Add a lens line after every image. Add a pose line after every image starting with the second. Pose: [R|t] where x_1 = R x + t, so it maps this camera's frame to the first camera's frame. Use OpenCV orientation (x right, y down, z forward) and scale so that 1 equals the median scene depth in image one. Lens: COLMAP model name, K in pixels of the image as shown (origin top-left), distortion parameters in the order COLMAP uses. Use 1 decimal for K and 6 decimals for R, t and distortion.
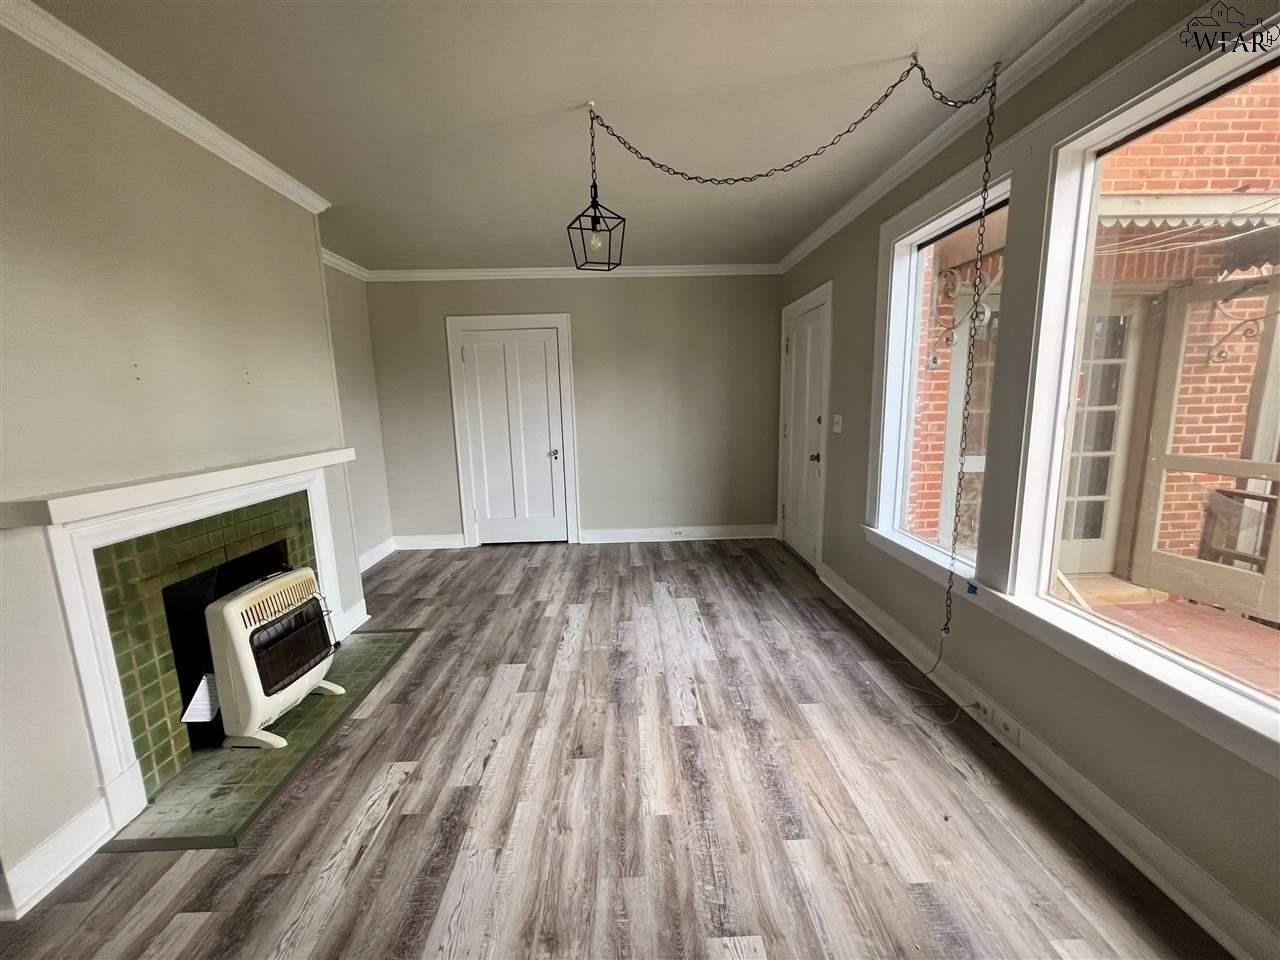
lens RADIAL K [[512.5, 0, 641.8], [0, 512.5, 480.8], [0, 0, 1]] dist [0.001636, 0.000274]
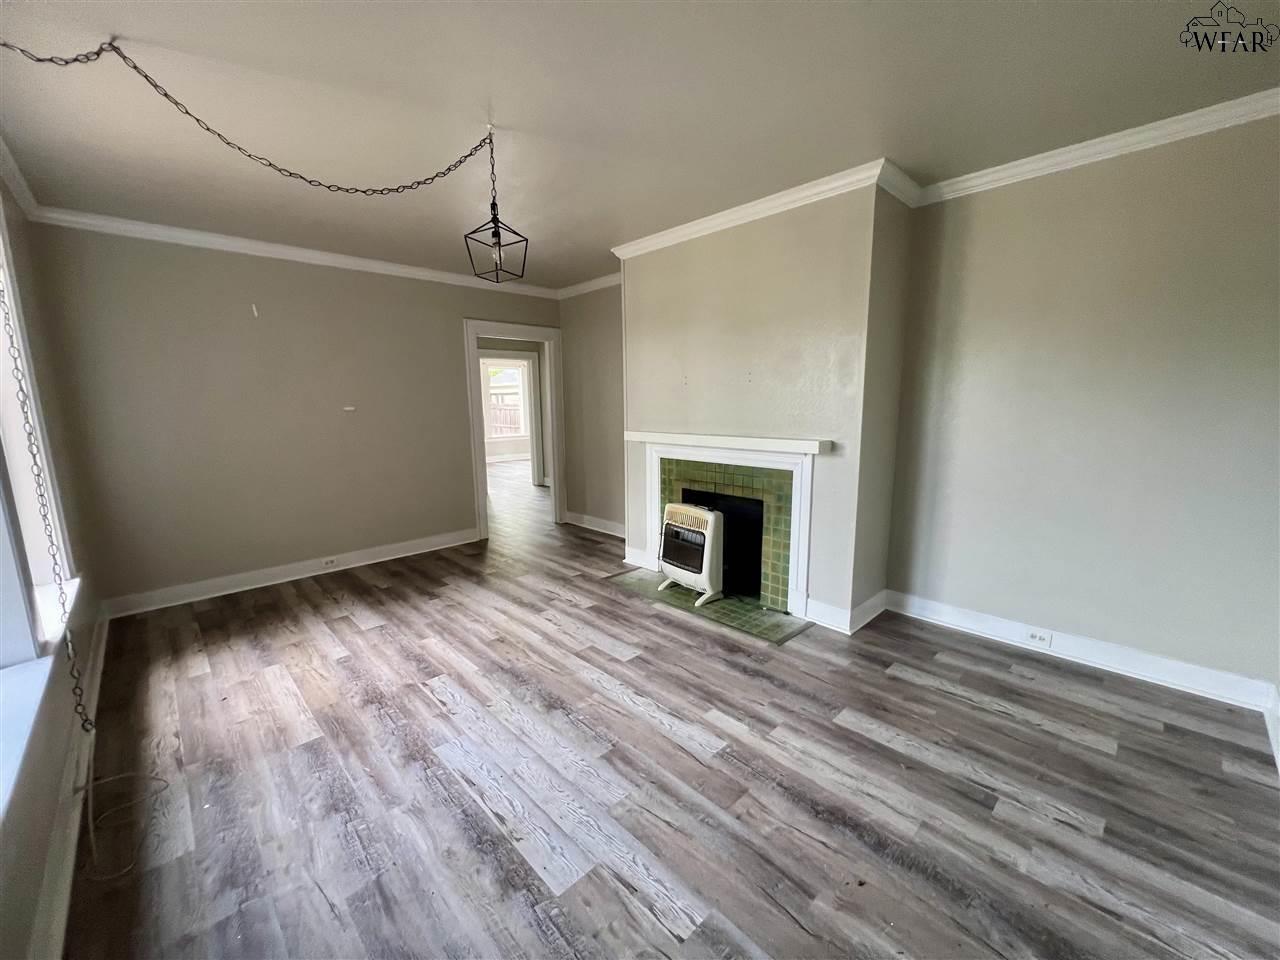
lens RADIAL K [[512.5, 0, 642.2], [0, 512.5, 484.0], [0, 0, 1]] dist [0.001636, 0.000274]
pose [[-0.741742, 0.141129, -0.655669, 0.394644], [-0.075618, 0.953779, 0.290840, -0.296983], [0.666409, 0.265308, -0.696786, 1.791630]]
